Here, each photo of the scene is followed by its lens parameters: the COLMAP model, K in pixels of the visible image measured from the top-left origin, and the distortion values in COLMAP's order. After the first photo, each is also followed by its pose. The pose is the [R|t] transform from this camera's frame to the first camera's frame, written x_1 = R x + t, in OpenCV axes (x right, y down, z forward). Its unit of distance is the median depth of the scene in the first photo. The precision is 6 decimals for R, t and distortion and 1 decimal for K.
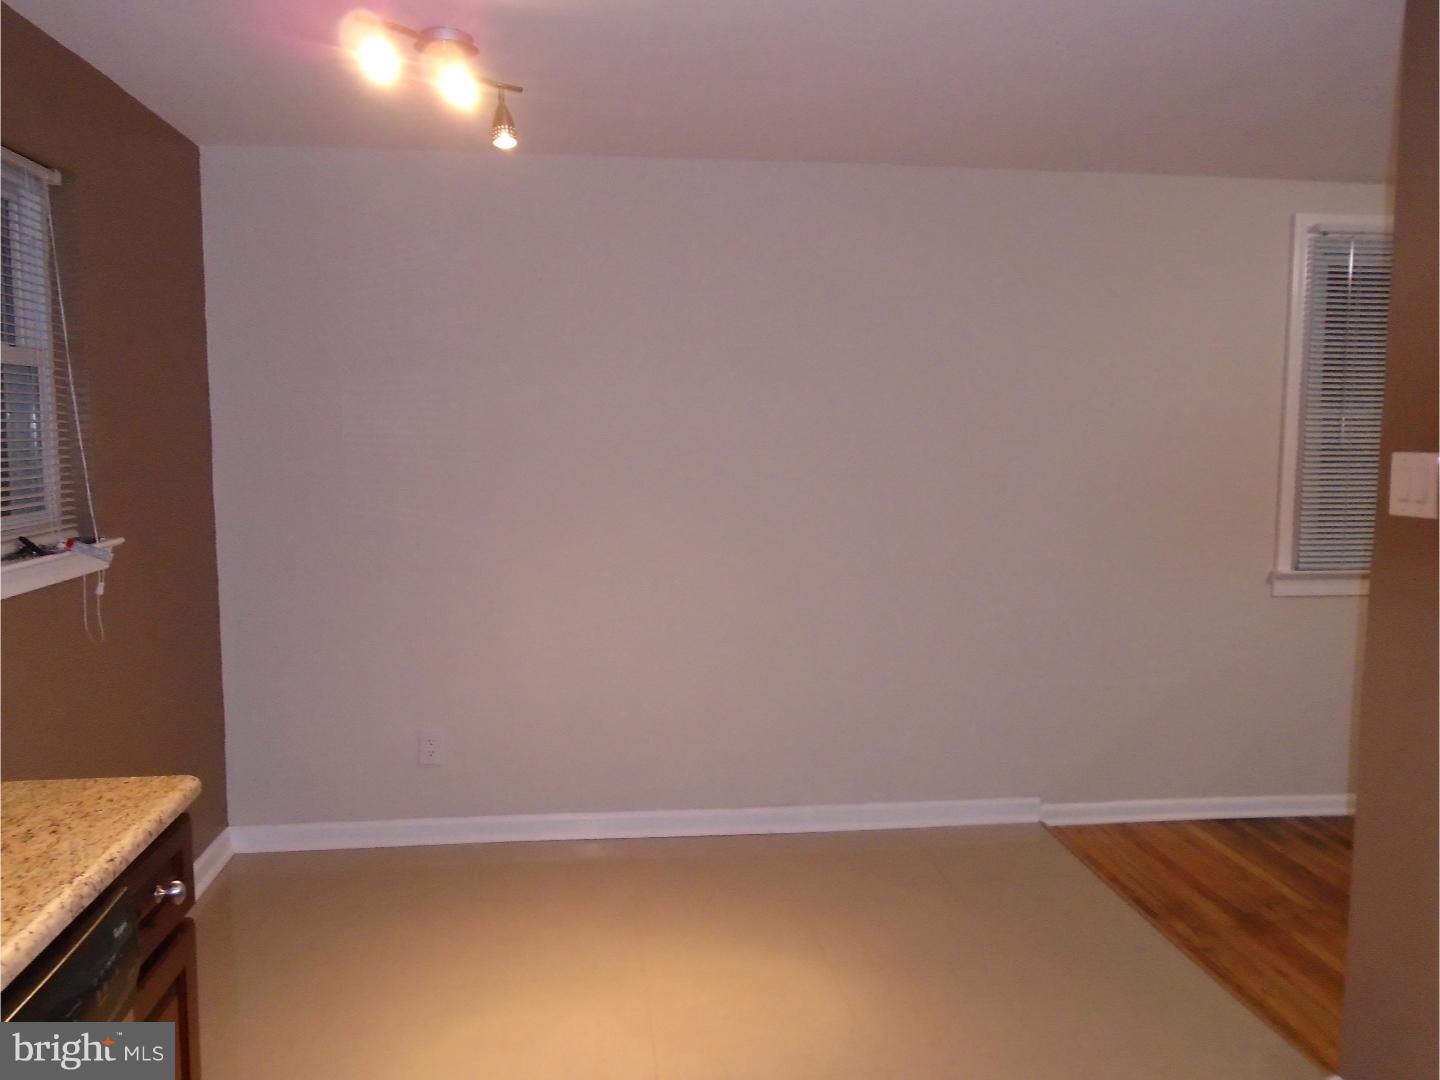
lens RADIAL K [[1143.1, 0, 720.0], [0, 1143.1, 540.0], [0, 0, 1]] dist [0.000458, 0.002482]
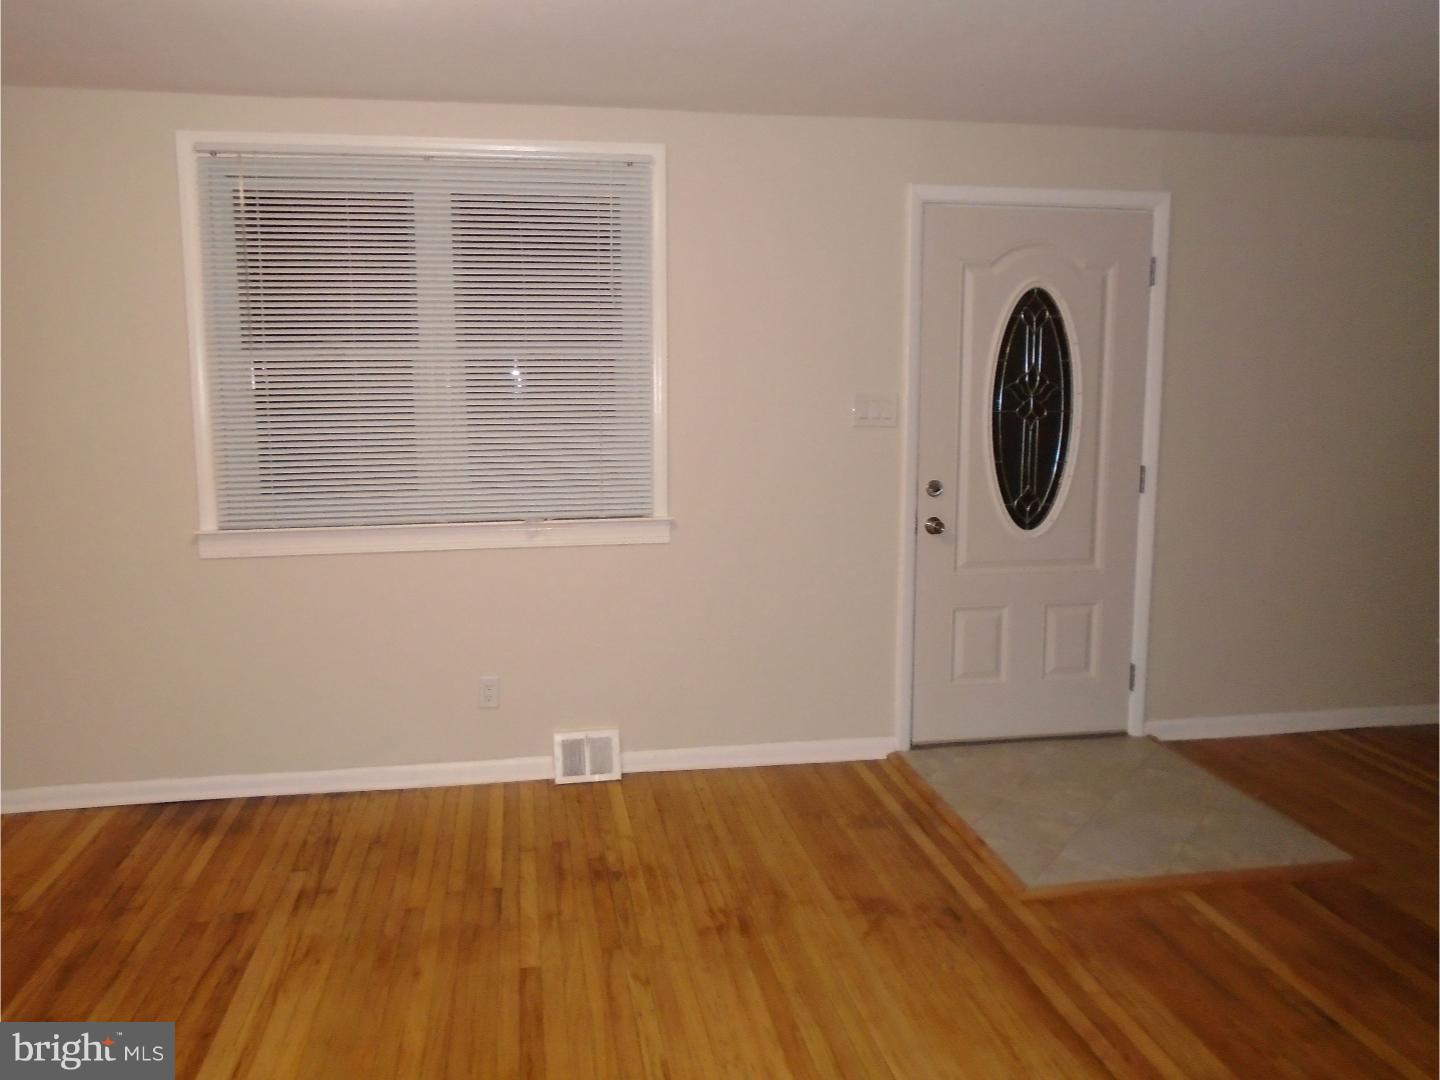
lens RADIAL K [[1143.1, 0, 720.0], [0, 1143.1, 540.0], [0, 0, 1]] dist [0.000458, 0.002482]
pose [[0.998067, -0.023566, 0.057509, 0.782835], [0.020620, 0.998471, 0.051290, -0.003686], [-0.058630, -0.050005, 0.997027, 0.064536]]
